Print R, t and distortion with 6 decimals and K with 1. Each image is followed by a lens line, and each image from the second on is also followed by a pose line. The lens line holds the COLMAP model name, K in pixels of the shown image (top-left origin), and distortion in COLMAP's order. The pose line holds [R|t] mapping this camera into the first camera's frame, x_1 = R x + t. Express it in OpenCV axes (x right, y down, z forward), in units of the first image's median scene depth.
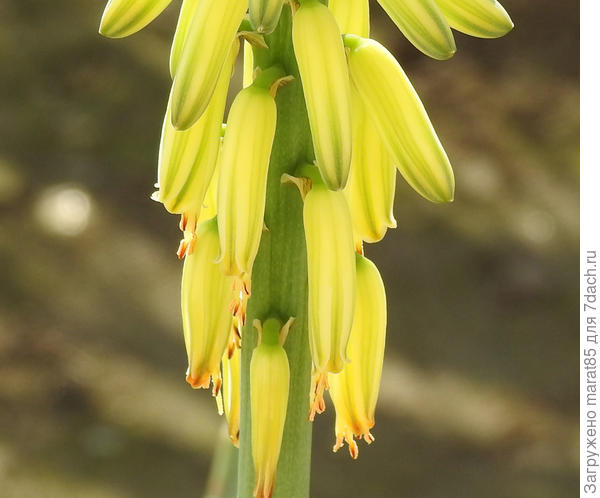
lens RADIAL K [[3267.5, 0, 300.1], [0, 3267.5, 249.0], [0, 0, 1]] dist [-0.434812, 0.000000]
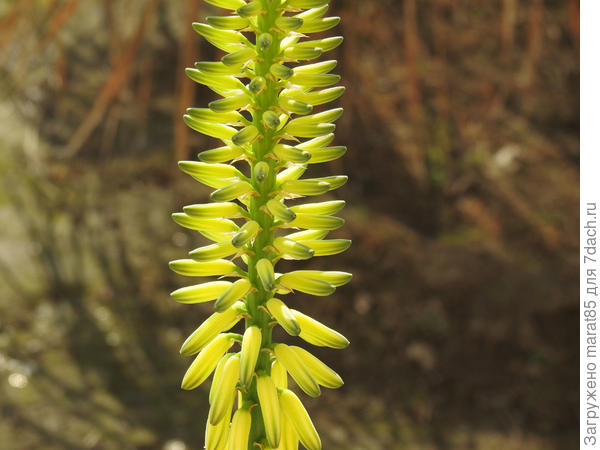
lens RADIAL K [[2972.5, 0, 300.3], [0, 2972.5, 225.0], [0, 0, 1]] dist [-1.783436, 0.000000]
pose [[0.999885, -0.009476, 0.011838, 0.005324], [0.011154, 0.988488, -0.150885, 0.156716], [-0.010272, 0.151000, 0.988480, -1.299117]]
